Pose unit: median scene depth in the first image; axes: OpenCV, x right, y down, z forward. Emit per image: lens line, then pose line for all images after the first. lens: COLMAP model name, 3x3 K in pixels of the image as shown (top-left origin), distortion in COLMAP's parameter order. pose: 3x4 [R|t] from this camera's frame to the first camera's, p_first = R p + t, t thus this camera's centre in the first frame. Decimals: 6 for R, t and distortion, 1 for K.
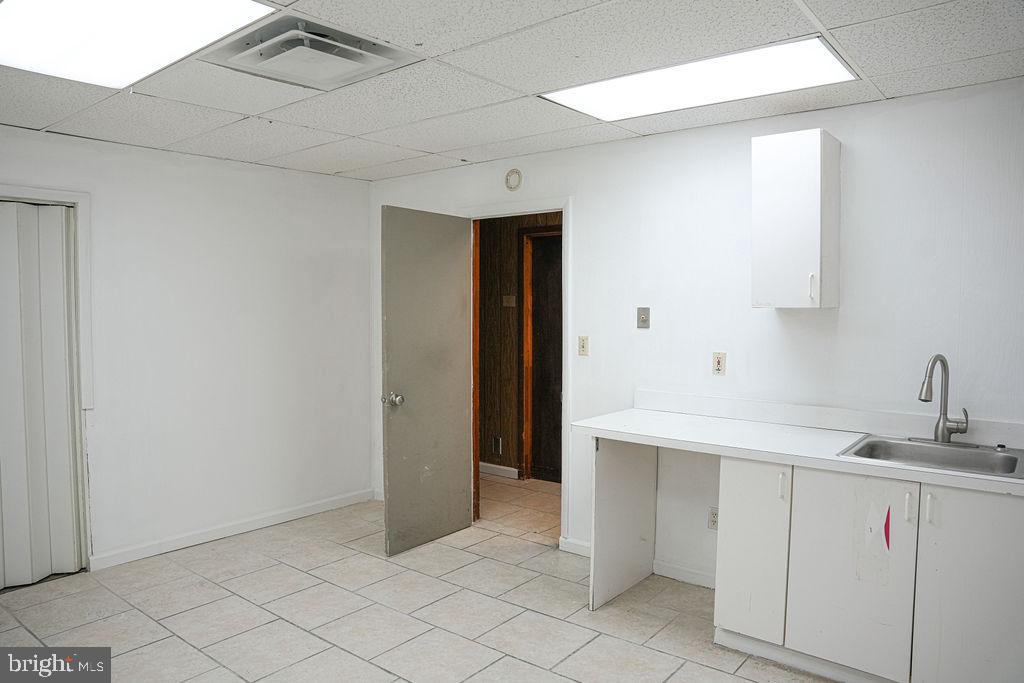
lens RADIAL K [[709.3, 0, 512.0], [0, 709.3, 341.5], [0, 0, 1]] dist [-0.131642, 0.101793]
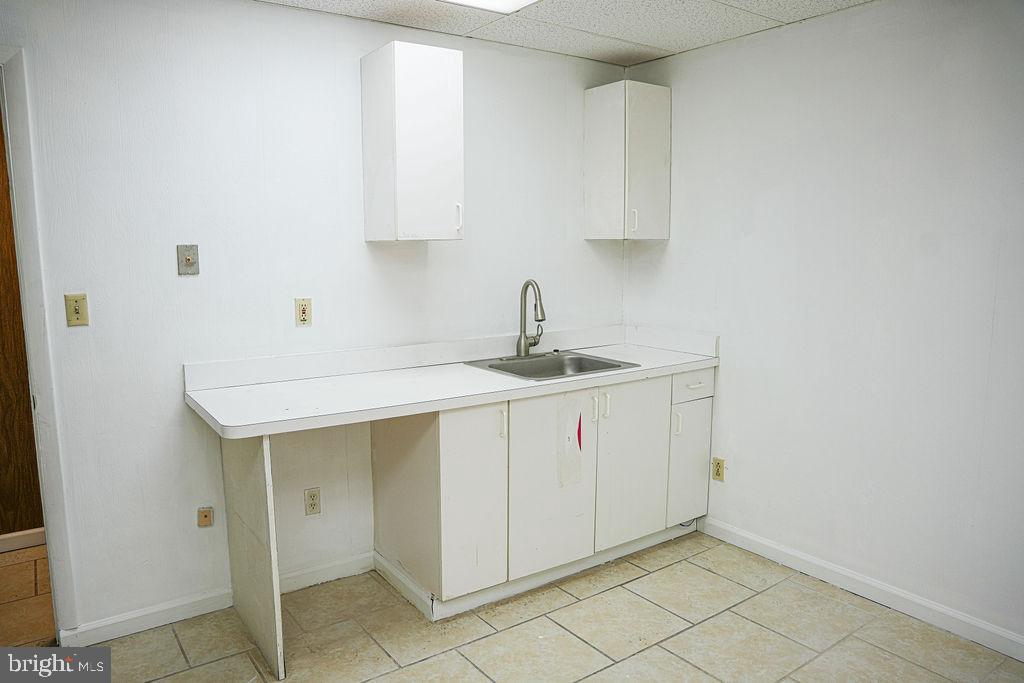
lens RADIAL K [[709.3, 0, 512.0], [0, 709.3, 341.5], [0, 0, 1]] dist [-0.131642, 0.101793]
pose [[0.270874, -0.133149, 0.953362, -0.498281], [0.057678, 0.990853, 0.121997, -0.023902], [-0.960885, 0.021943, 0.276076, 0.666357]]
